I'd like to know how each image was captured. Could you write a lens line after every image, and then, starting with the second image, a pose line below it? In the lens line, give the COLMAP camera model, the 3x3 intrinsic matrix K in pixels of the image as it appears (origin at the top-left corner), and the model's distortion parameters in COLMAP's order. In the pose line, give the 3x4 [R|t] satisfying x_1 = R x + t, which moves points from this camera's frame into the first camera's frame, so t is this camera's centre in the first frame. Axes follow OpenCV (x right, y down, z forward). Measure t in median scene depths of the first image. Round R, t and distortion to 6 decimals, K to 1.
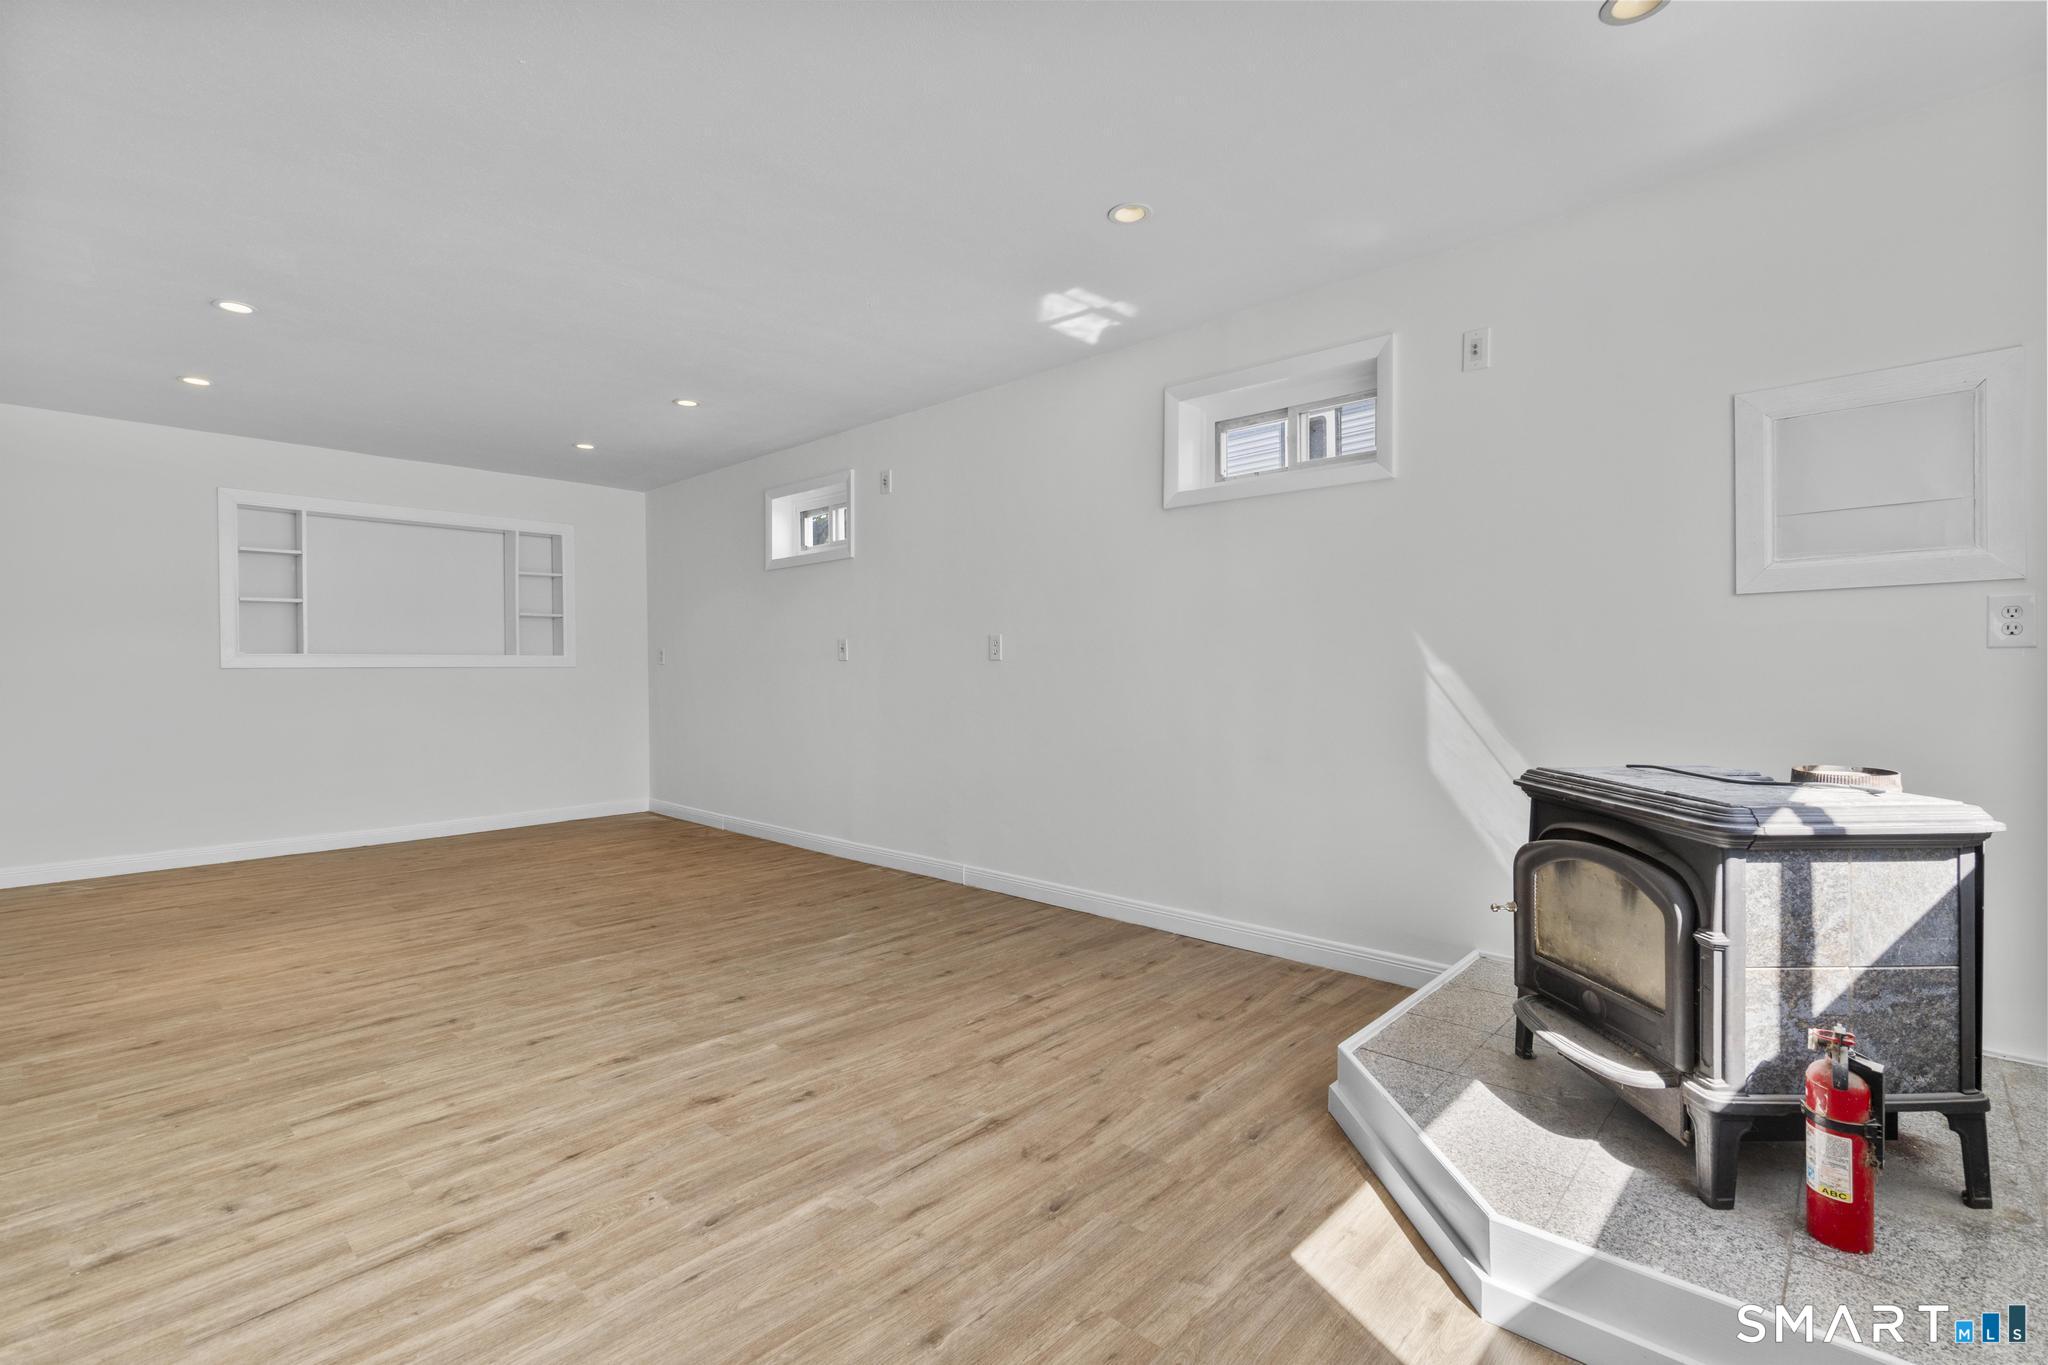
lens RADIAL K [[920.1, 0, 1034.6], [0, 920.1, 687.9], [0, 0, 1]] dist [-0.005256, 0.002708]
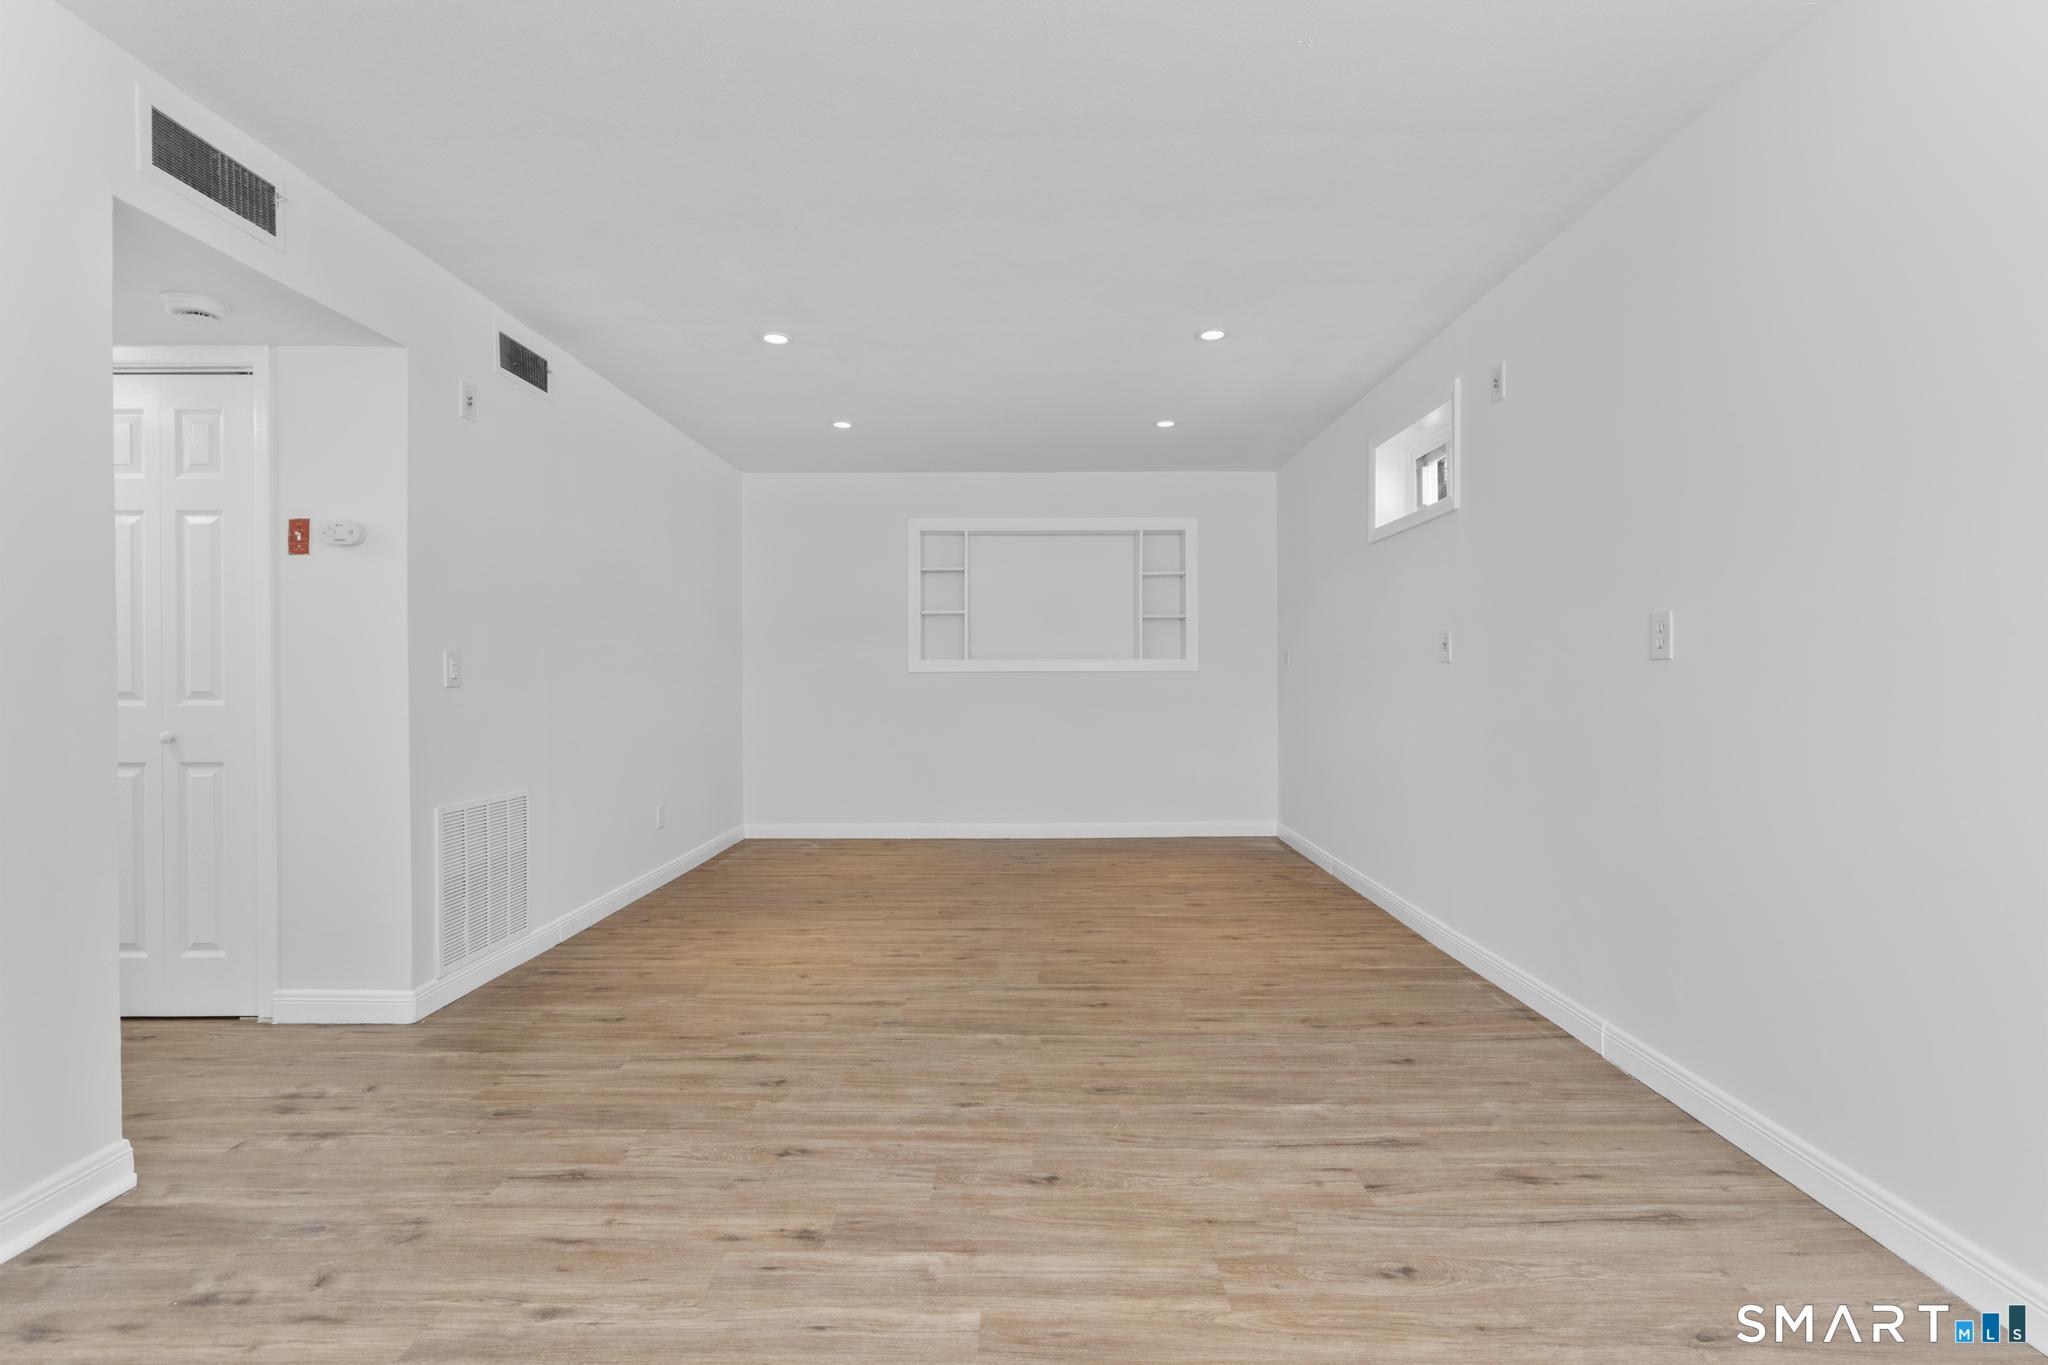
lens RADIAL K [[920.1, 0, 1036.7], [0, 920.1, 683.9], [0, 0, 1]] dist [-0.005256, 0.002708]
pose [[0.680638, 0.010473, -0.732545, 0.137931], [-0.015893, 0.999874, -0.000472, -0.013510], [0.732447, 0.011964, 0.680719, 0.506278]]
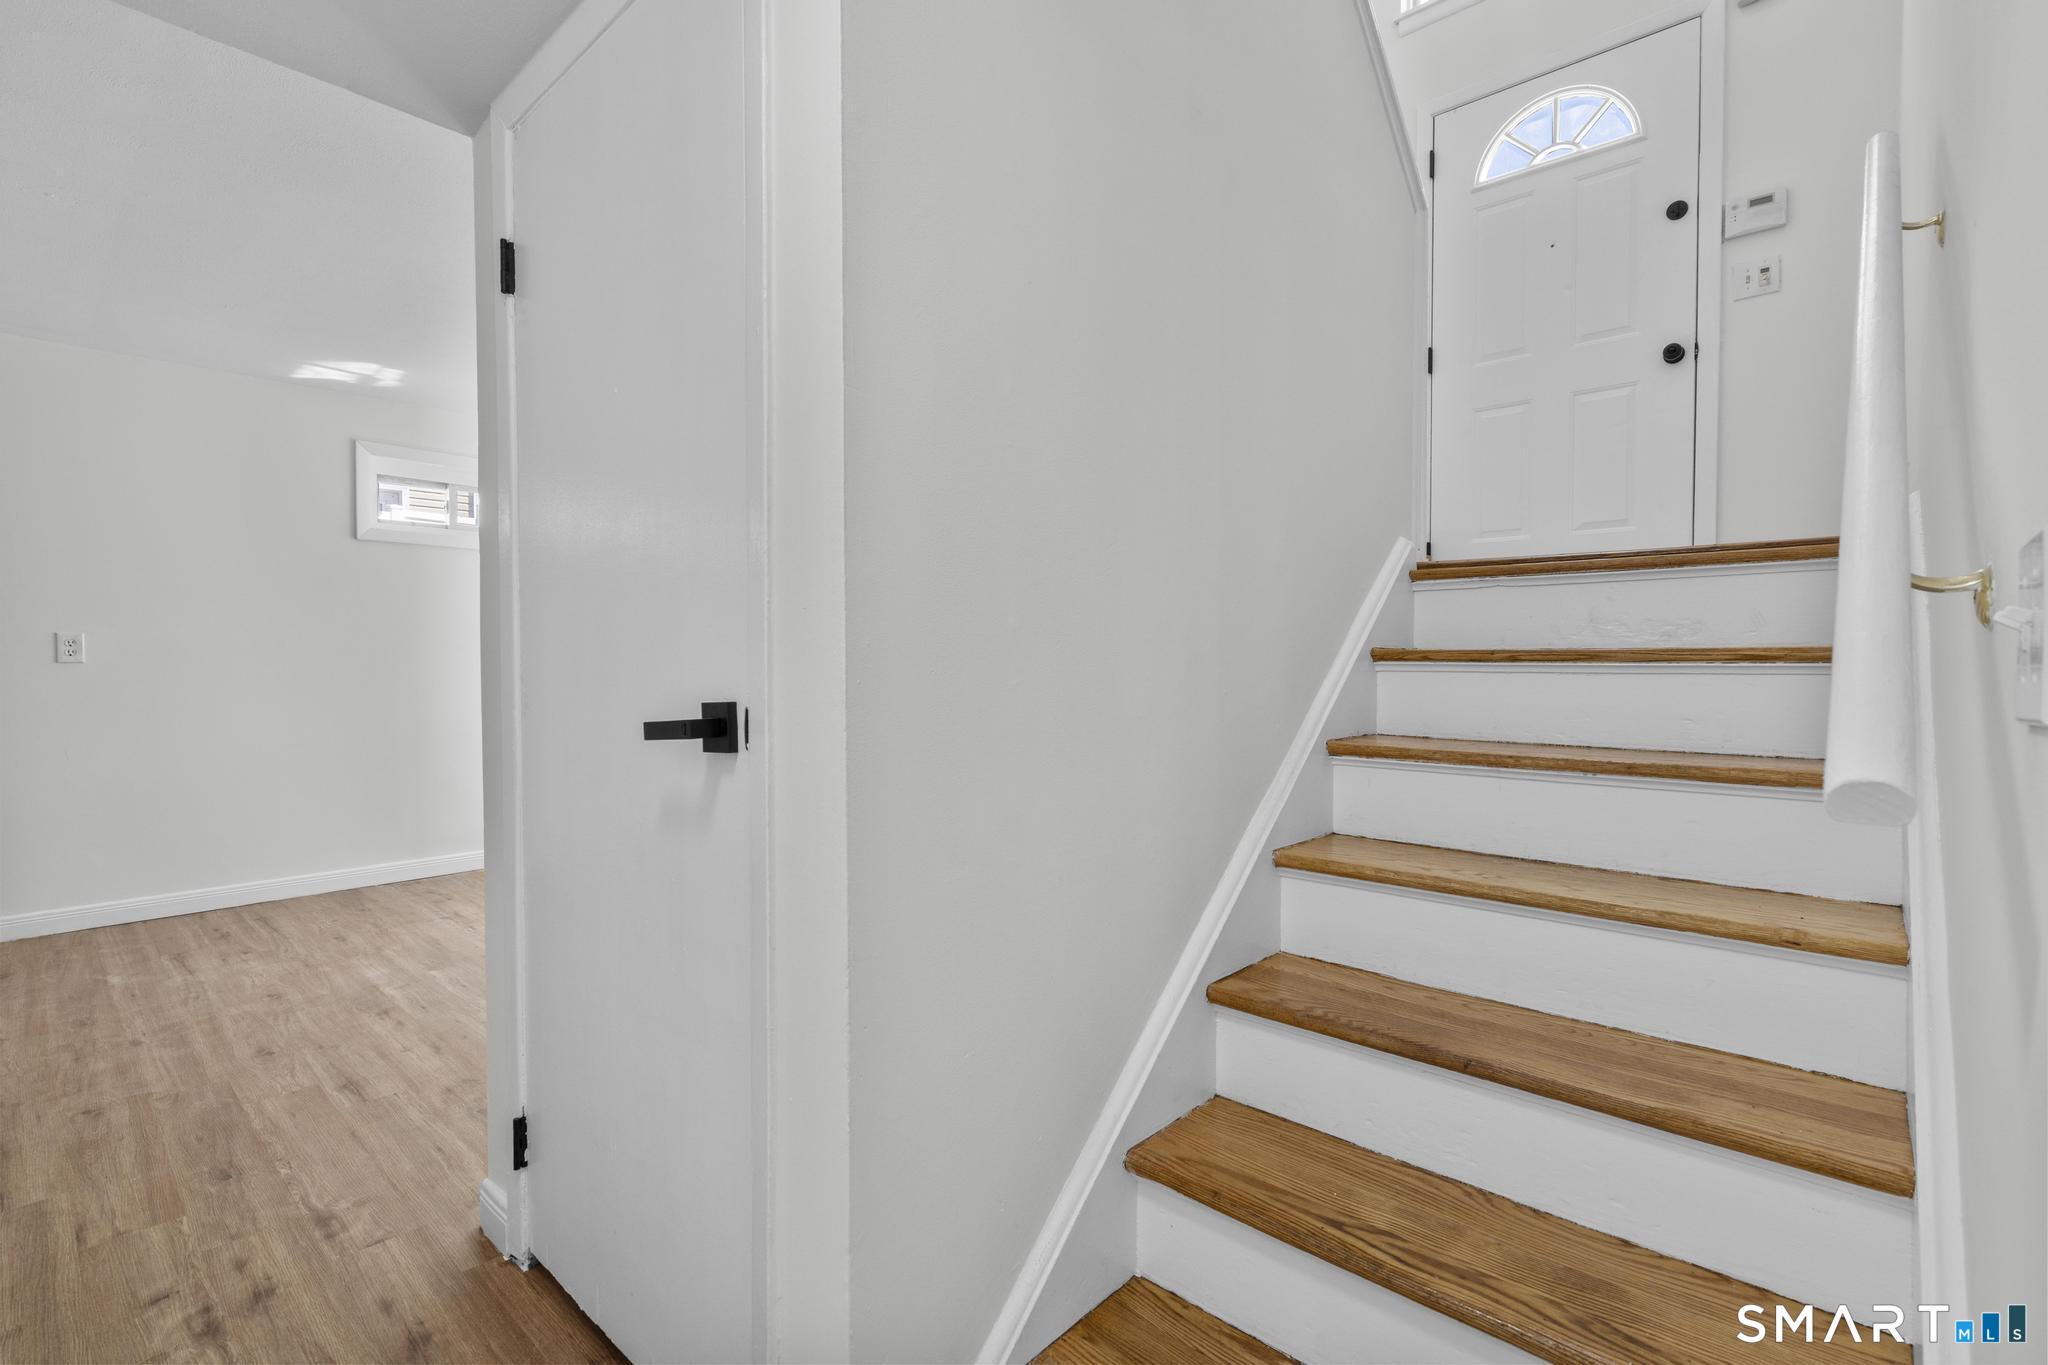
lens RADIAL K [[920.1, 0, 1039.2], [0, 920.1, 679.8], [0, 0, 1]] dist [-0.005256, 0.002708]
pose [[-0.023442, -0.015194, 0.999610, -1.255074], [0.027034, 0.999509, 0.015826, -0.003712], [-0.999360, 0.027395, -0.023020, 0.156134]]
